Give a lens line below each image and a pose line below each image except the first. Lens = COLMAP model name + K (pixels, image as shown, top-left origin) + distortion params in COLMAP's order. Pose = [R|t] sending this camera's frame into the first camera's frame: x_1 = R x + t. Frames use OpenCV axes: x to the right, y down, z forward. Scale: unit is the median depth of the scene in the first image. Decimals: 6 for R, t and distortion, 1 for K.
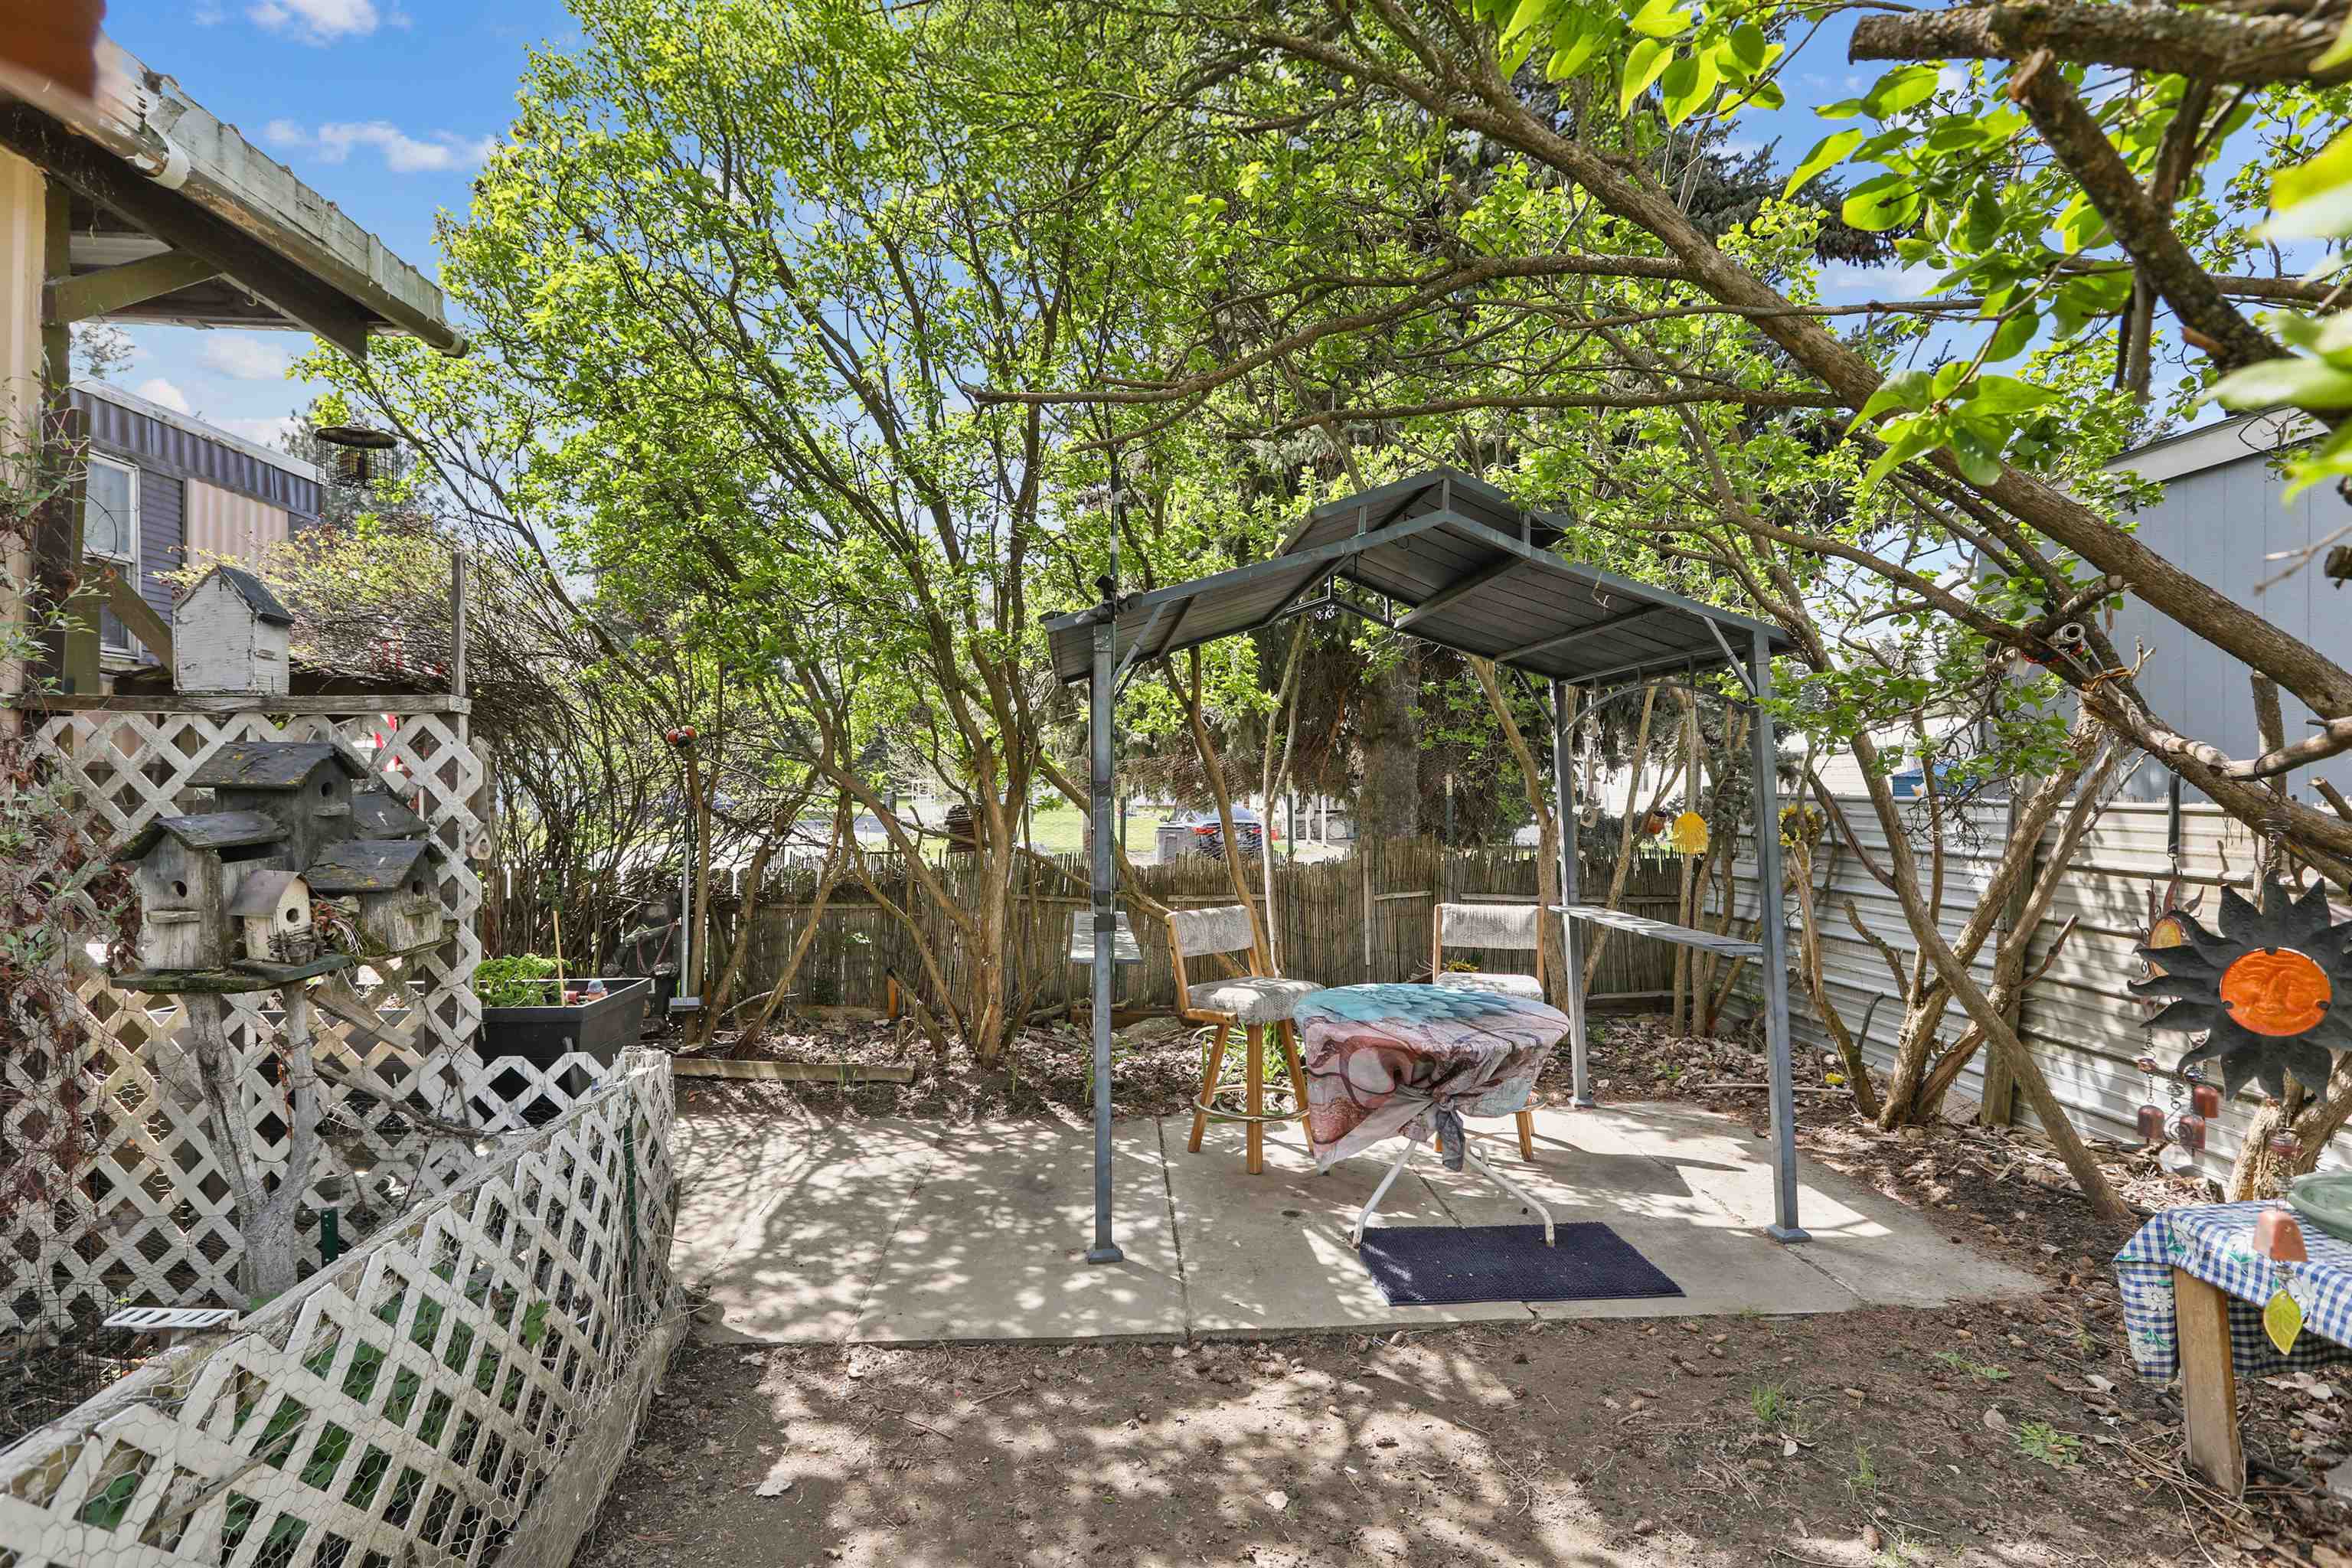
lens RADIAL K [[1092.8, 0, 1176.0], [0, 1092.8, 784.0], [0, 0, 1]] dist [-0.024225, 0.000958]
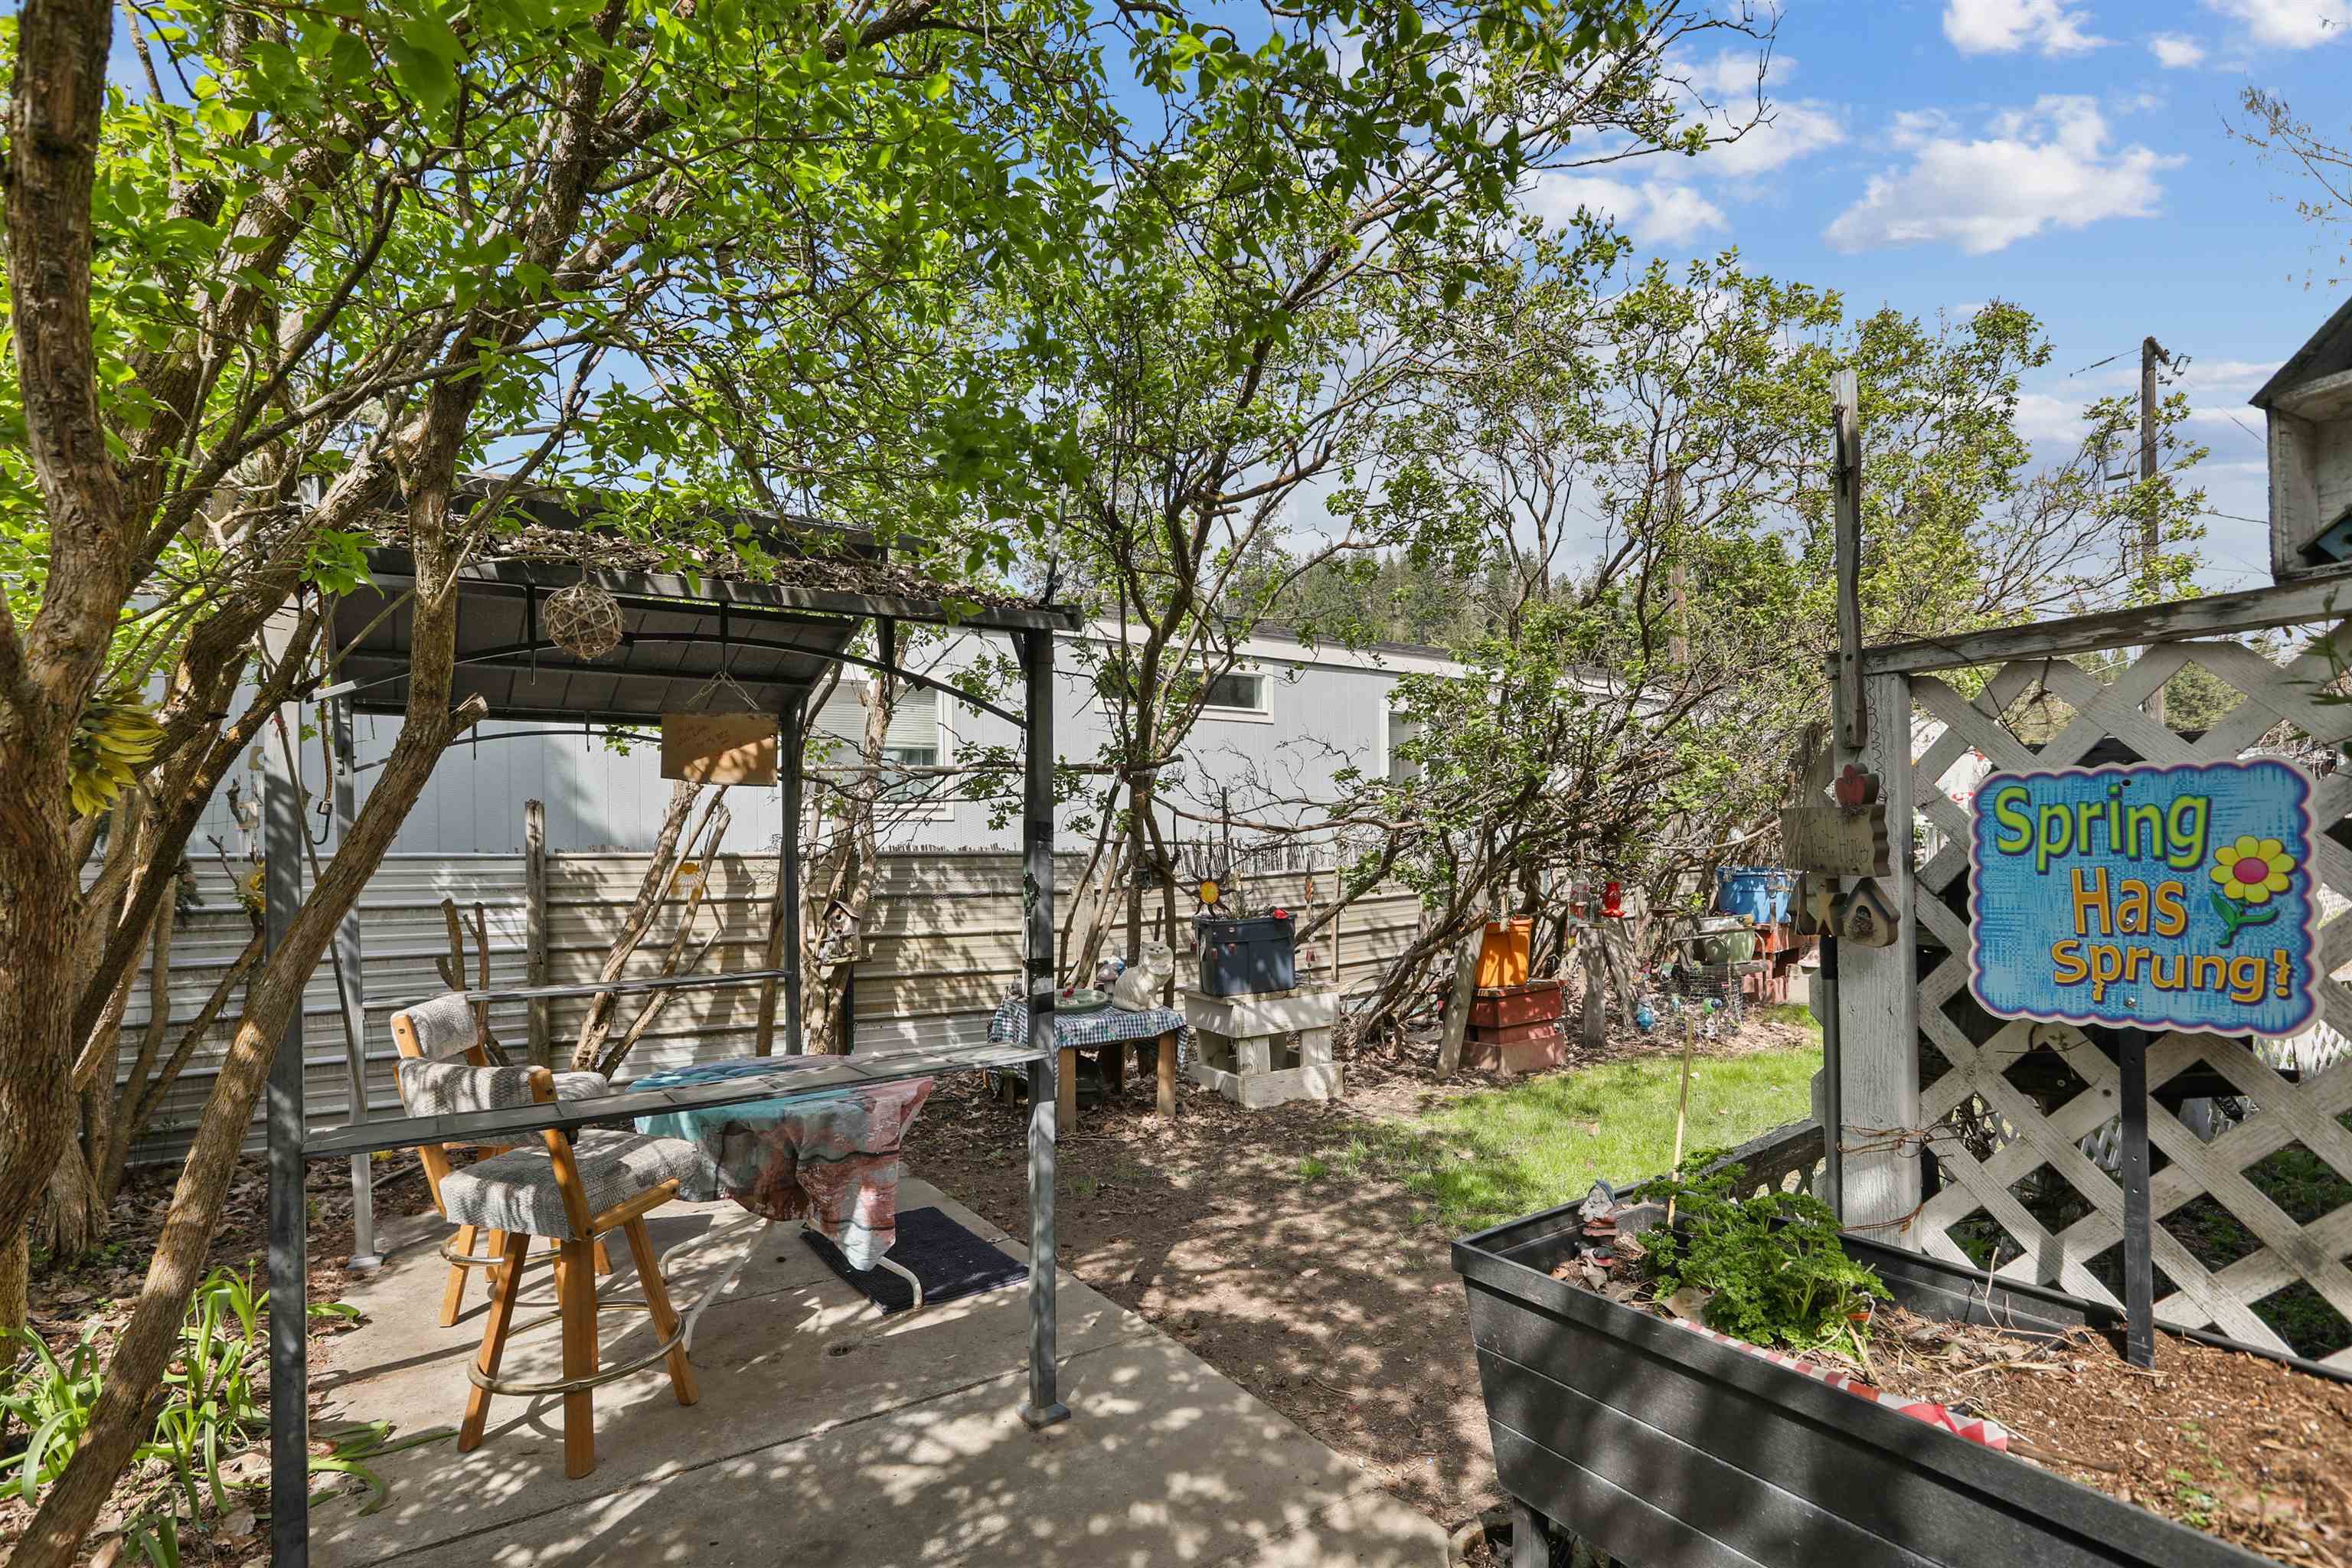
lens RADIAL K [[1092.8, 0, 1176.0], [0, 1092.8, 784.0], [0, 0, 1]] dist [-0.024225, 0.000958]
pose [[-0.490175, 0.053039, 0.870009, -0.904892], [0.010928, 0.998442, -0.054711, 0.018814], [-0.871556, -0.017310, -0.489991, 1.428968]]
